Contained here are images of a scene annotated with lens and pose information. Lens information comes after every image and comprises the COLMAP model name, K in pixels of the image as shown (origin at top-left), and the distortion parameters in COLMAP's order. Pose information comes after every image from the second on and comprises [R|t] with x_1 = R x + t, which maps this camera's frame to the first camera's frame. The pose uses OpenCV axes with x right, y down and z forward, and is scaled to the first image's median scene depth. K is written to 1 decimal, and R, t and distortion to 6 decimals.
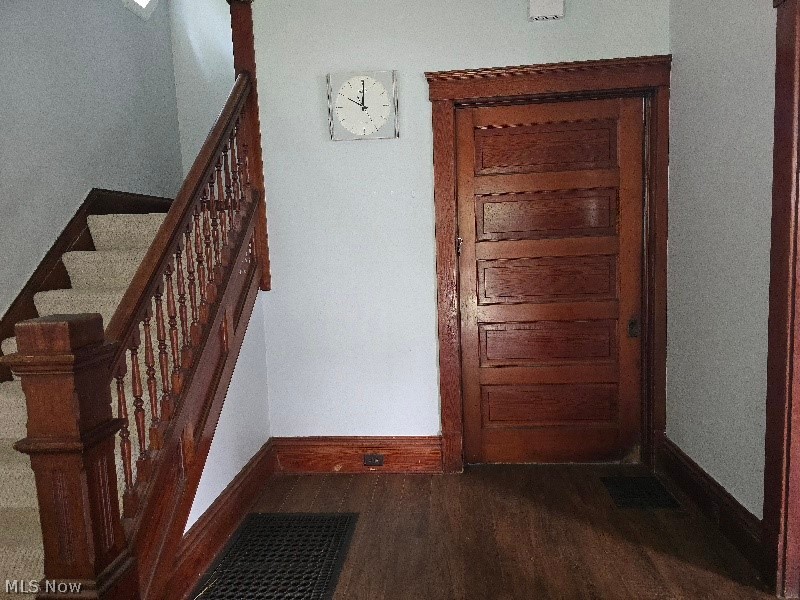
lens RADIAL K [[534.6, 0, 404.2], [0, 534.6, 297.4], [0, 0, 1]] dist [0.075262, -0.080032]
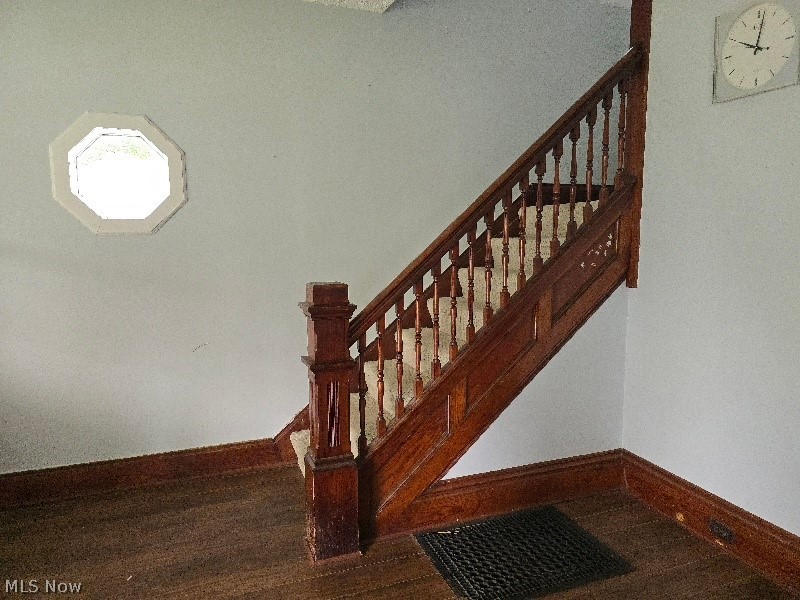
lens RADIAL K [[534.6, 0, 404.2], [0, 534.6, 297.4], [0, 0, 1]] dist [0.075262, -0.080032]
pose [[0.424154, 0.140770, -0.894582, 0.413399], [-0.102622, 0.988953, 0.106963, -0.057405], [0.899756, 0.046436, 0.433915, 0.281737]]
